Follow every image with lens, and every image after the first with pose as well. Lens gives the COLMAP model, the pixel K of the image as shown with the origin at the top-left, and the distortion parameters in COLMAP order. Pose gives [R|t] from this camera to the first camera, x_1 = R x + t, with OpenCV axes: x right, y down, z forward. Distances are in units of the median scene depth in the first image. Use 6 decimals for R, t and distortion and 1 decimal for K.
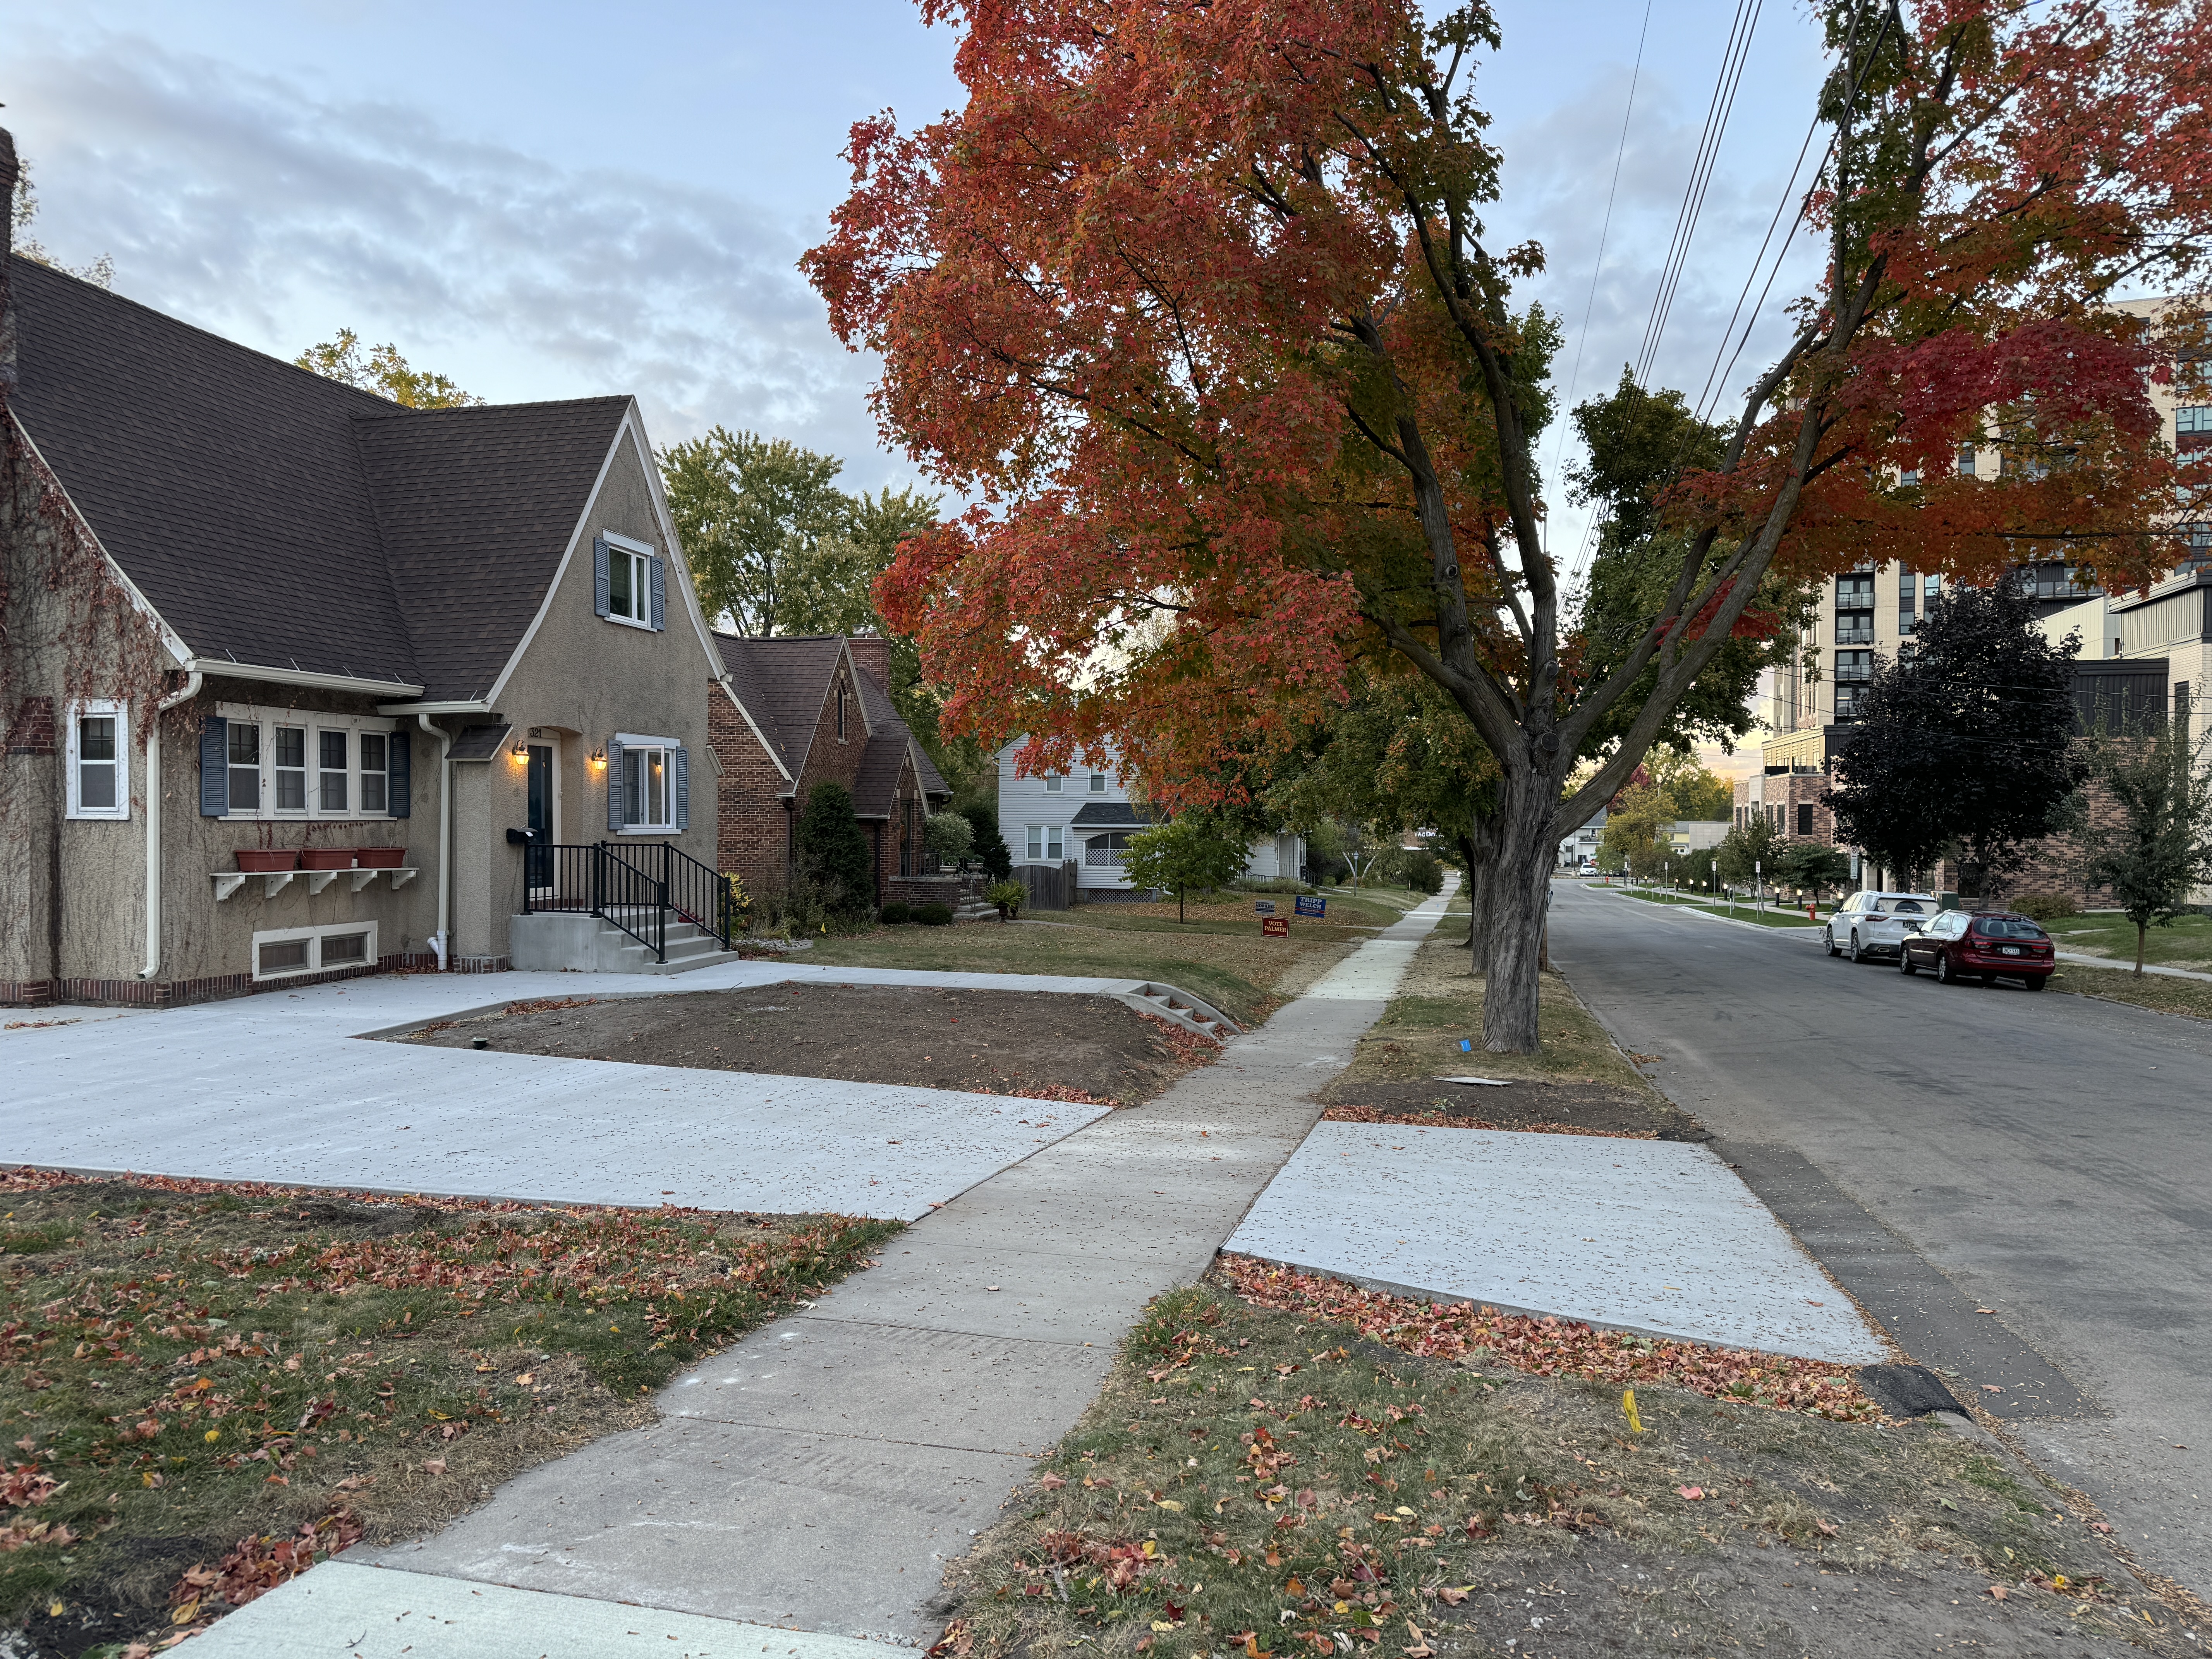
lens RADIAL K [[1539.0, 0, 1113.4], [0, 1539.0, 836.9], [0, 0, 1]] dist [0.082445, -0.094371]
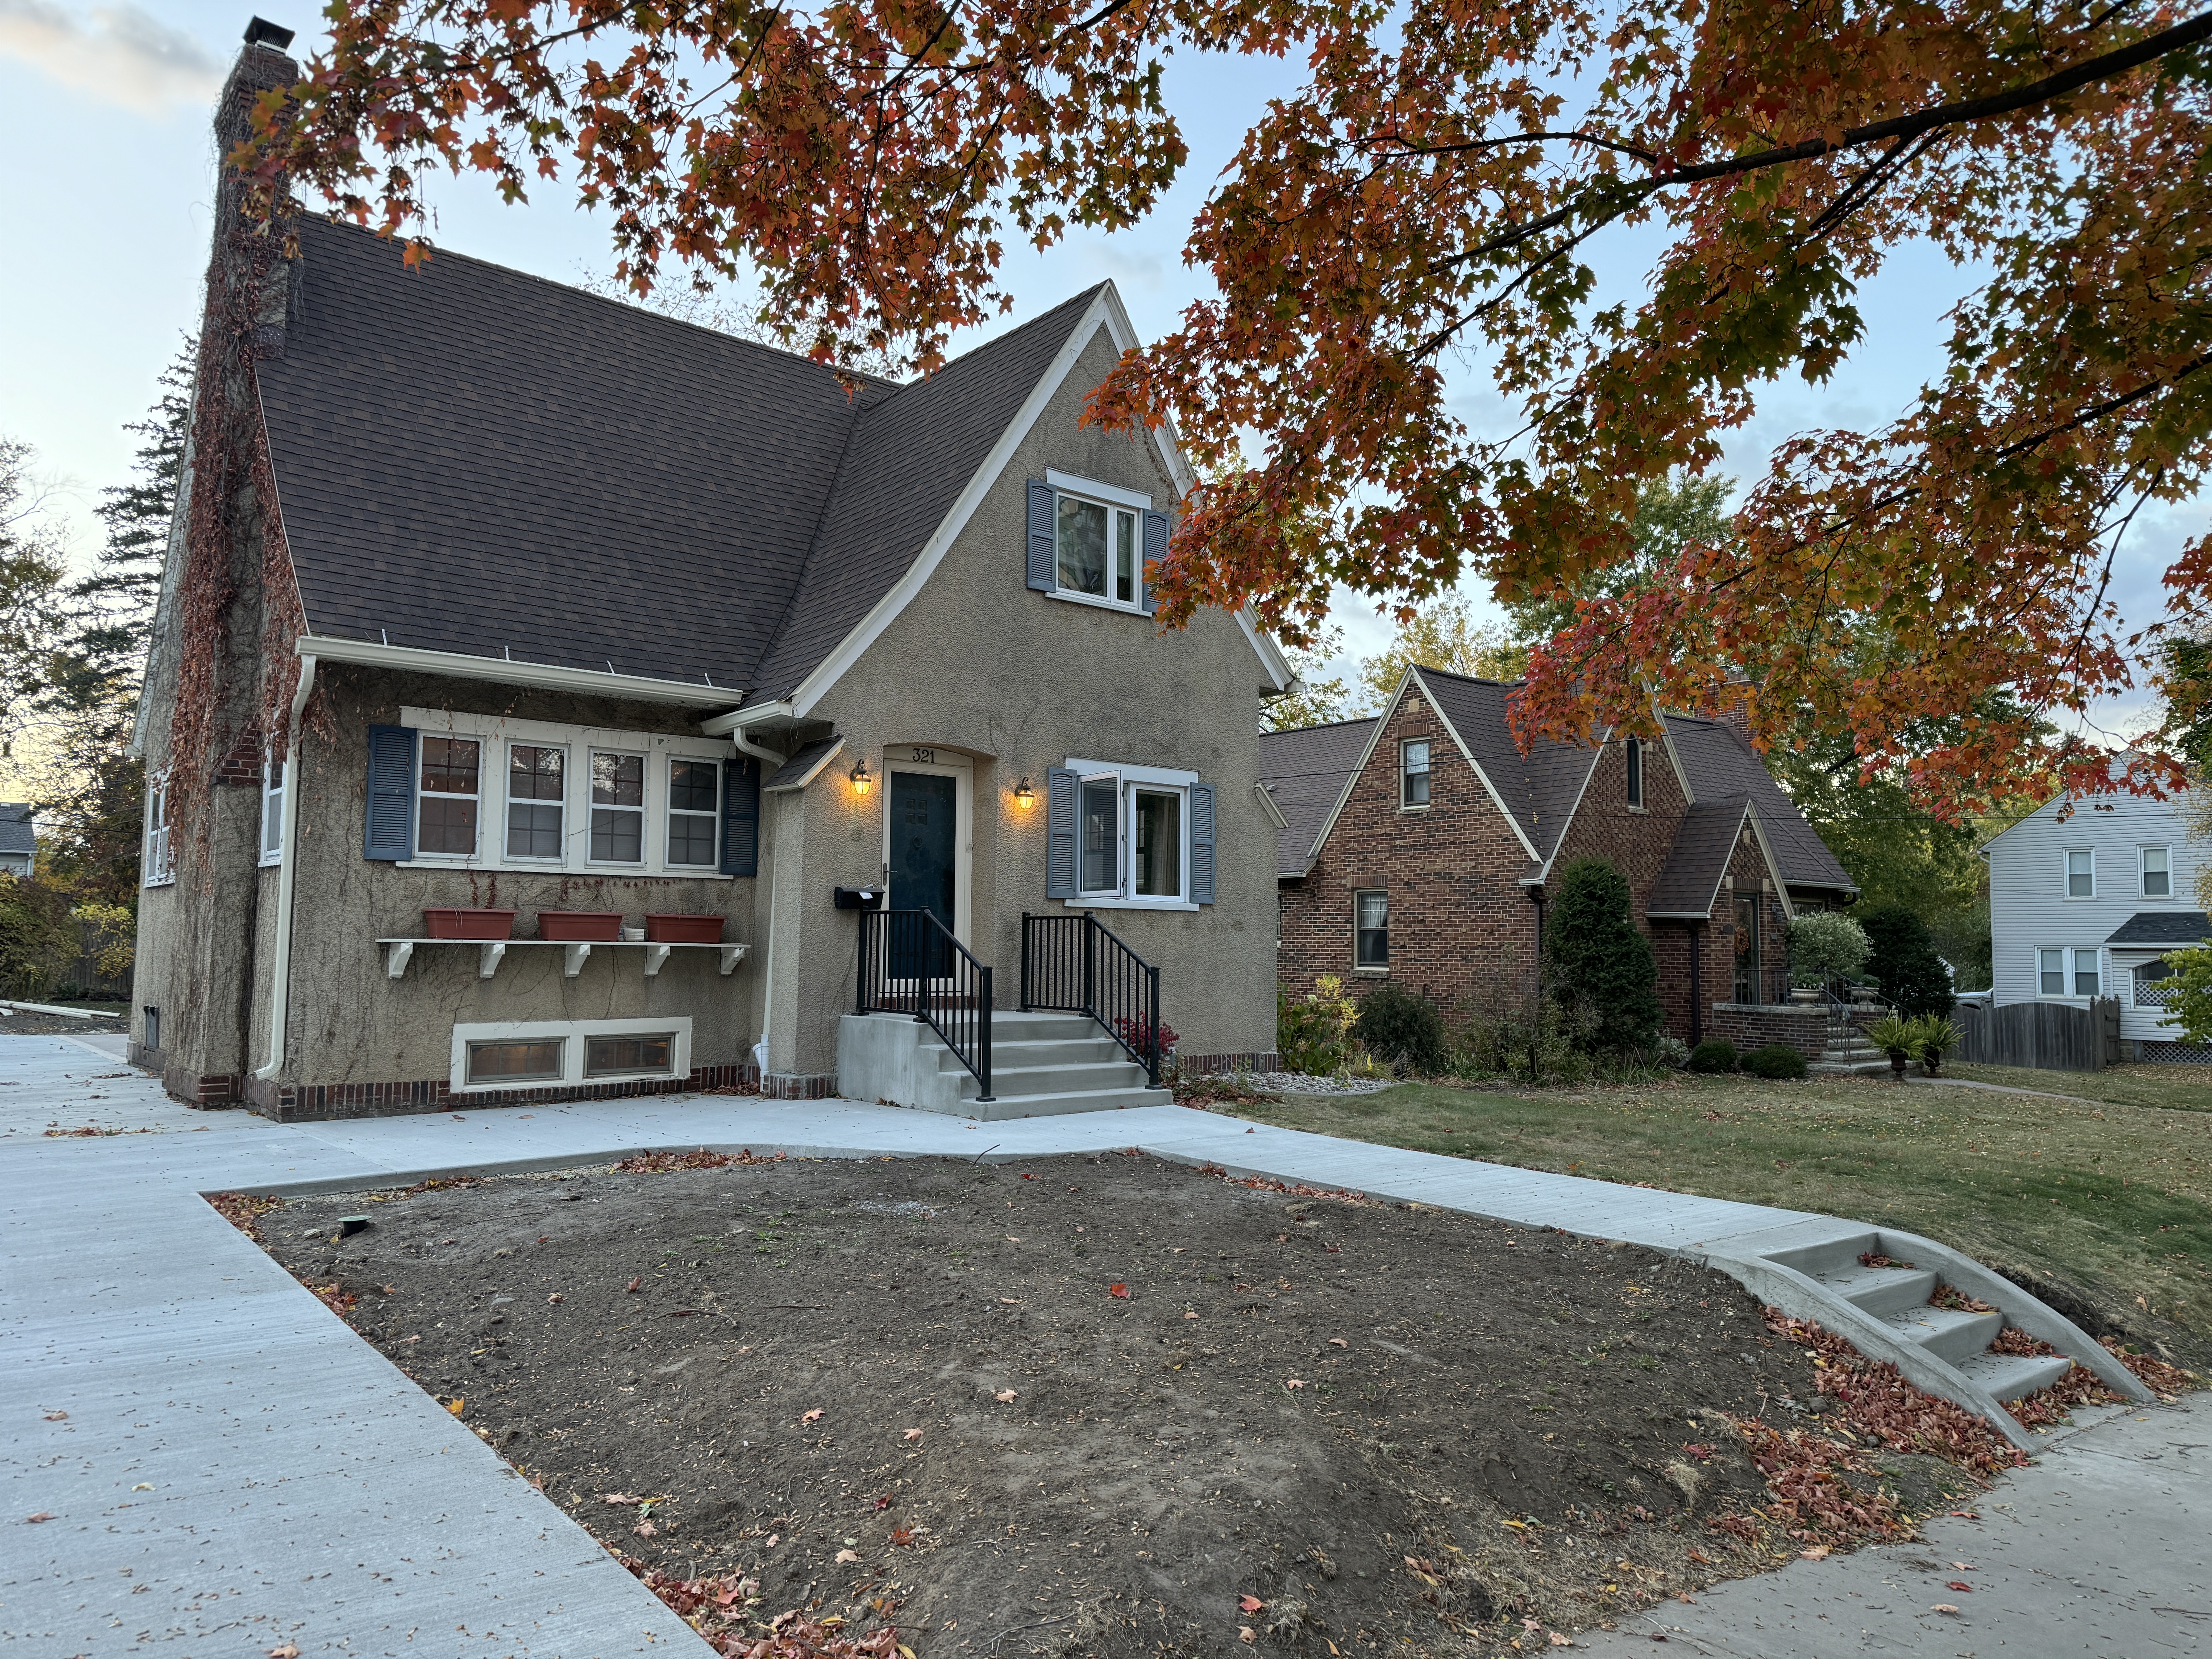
lens RADIAL K [[1552.5, 0, 1108.5], [0, 1552.5, 799.0], [0, 0, 1]] dist [0.101892, -0.120982]
pose [[0.799421, -0.055269, -0.598223, 0.129911], [-0.013055, 0.993926, -0.109274, 0.032040], [0.600629, 0.095166, 0.793844, 0.569887]]
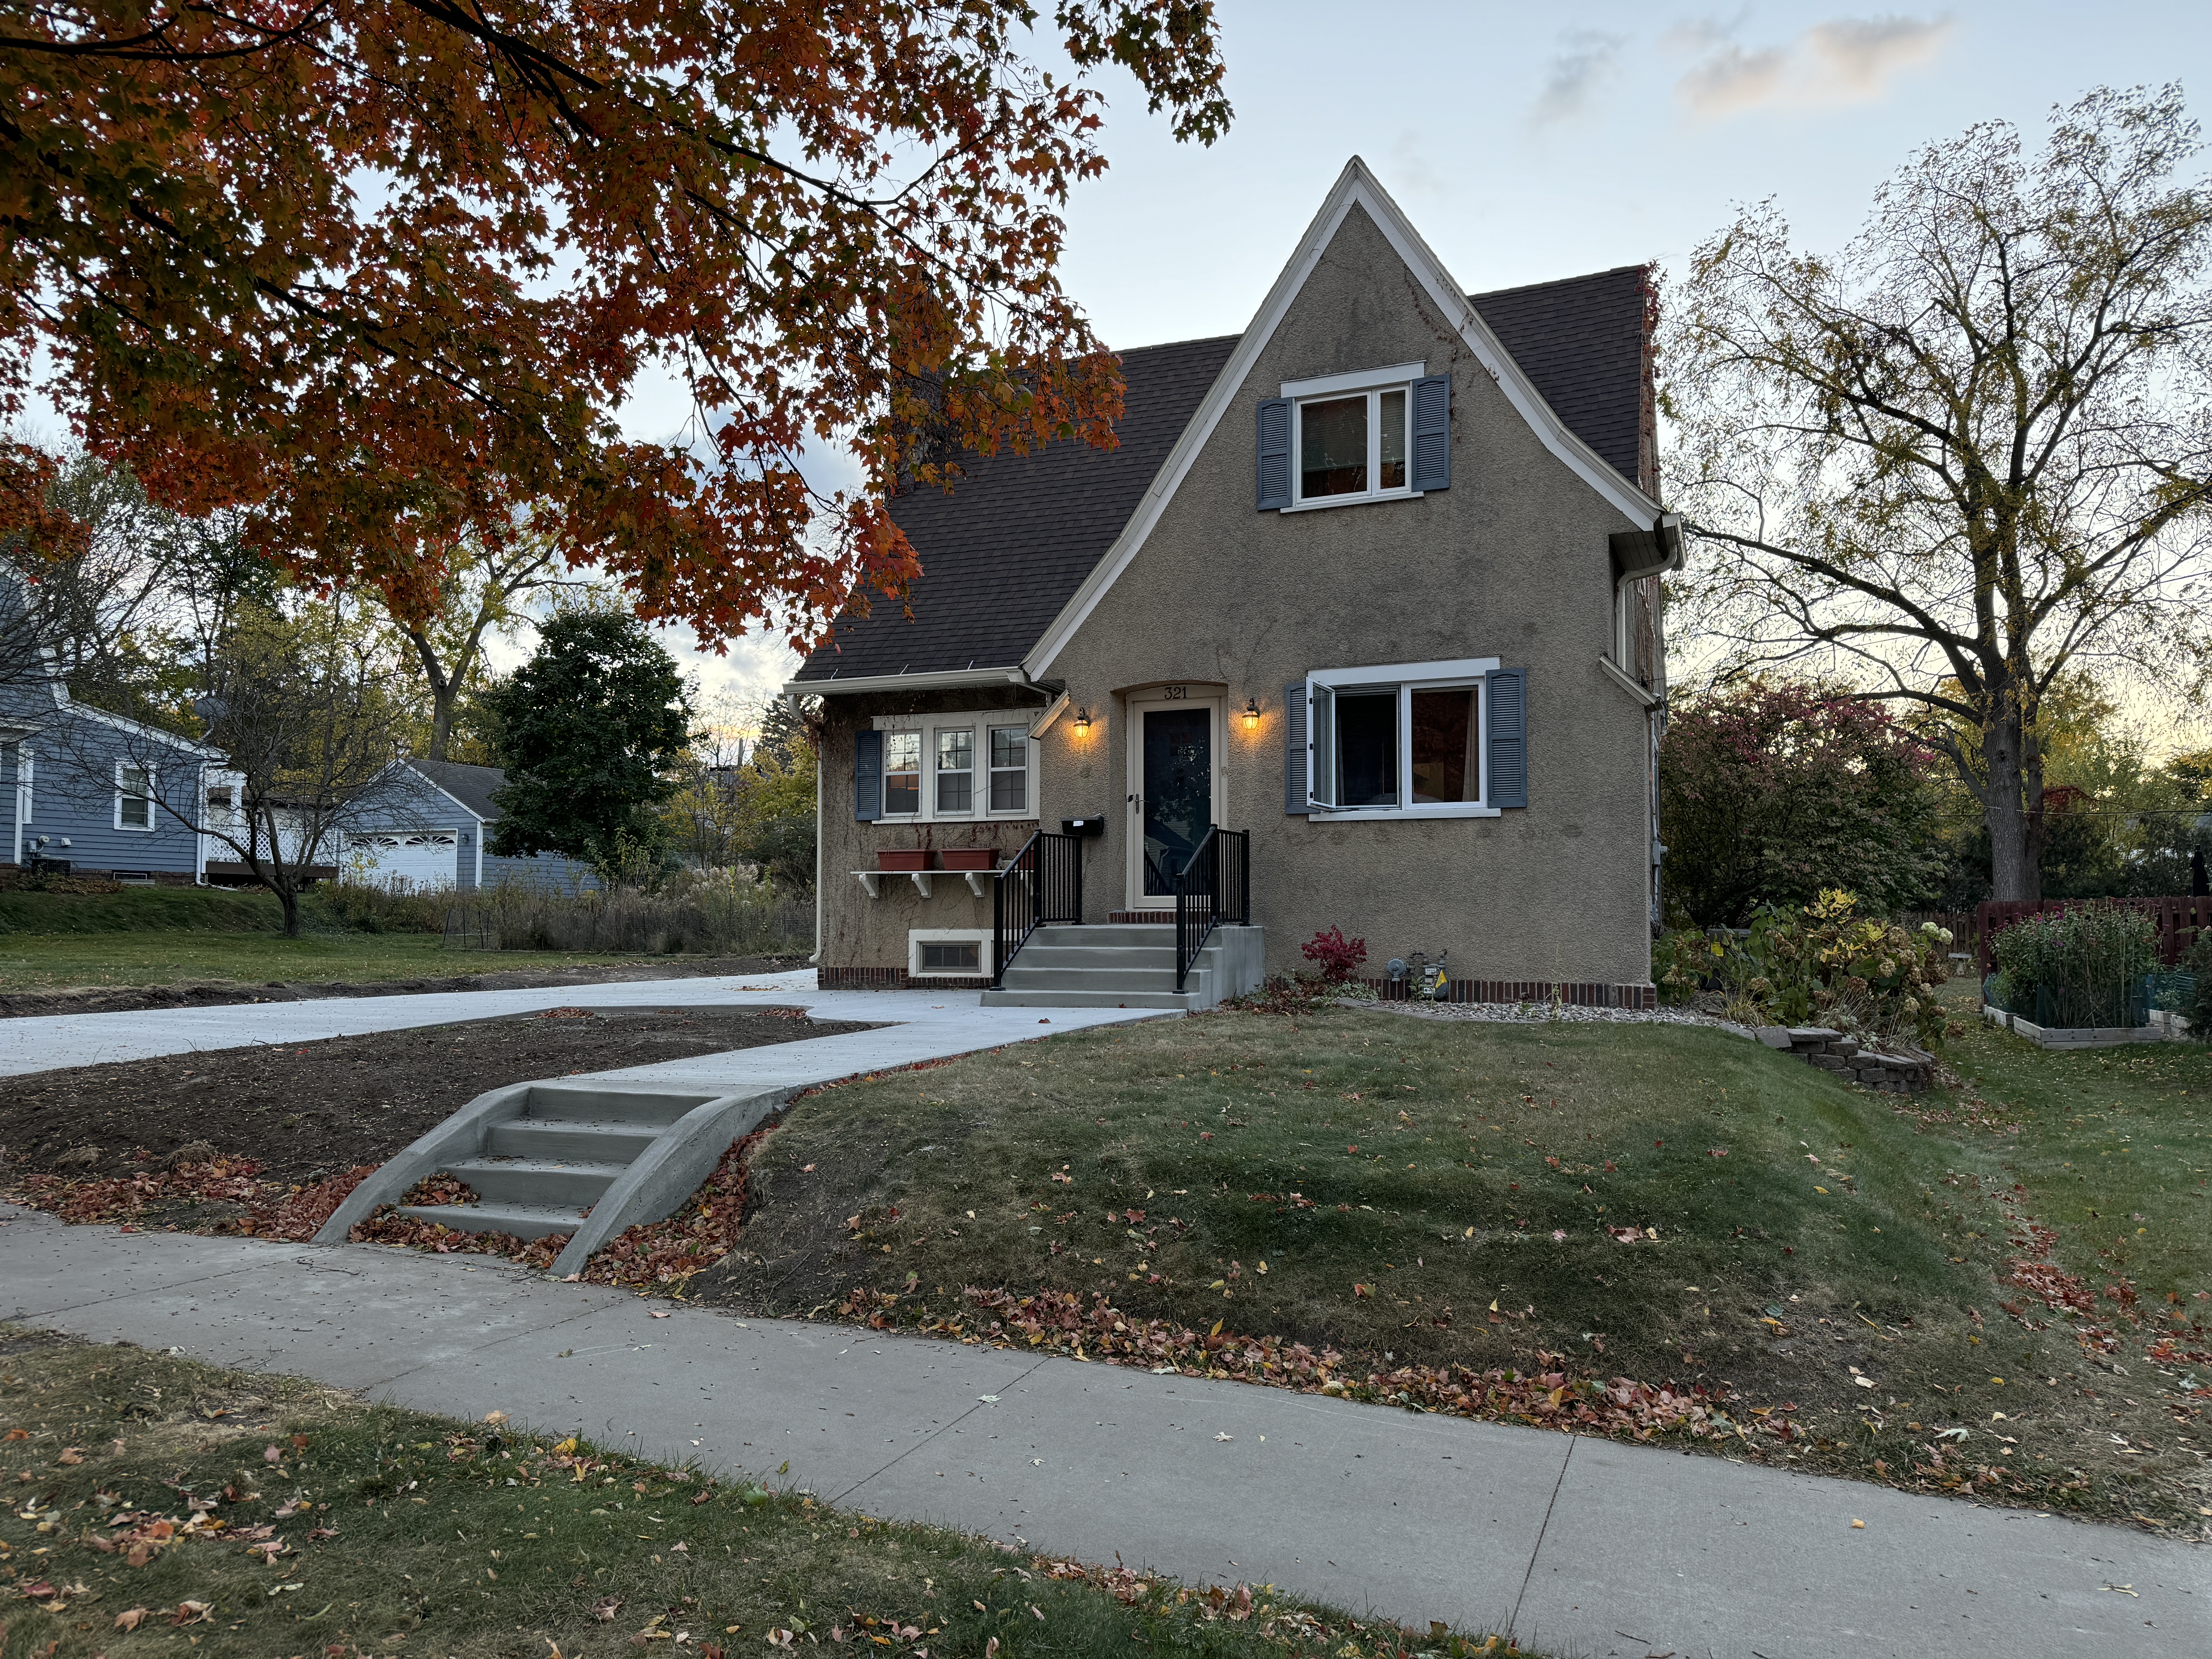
lens RADIAL K [[1544.9, 0, 1113.7], [0, 1544.9, 824.1], [0, 0, 1]] dist [0.070539, -0.084997]
pose [[-0.169177, -0.062646, -0.983593, 0.433312], [-0.007091, 0.998029, -0.062346, 0.052033], [0.985560, -0.003573, -0.169288, 1.260162]]
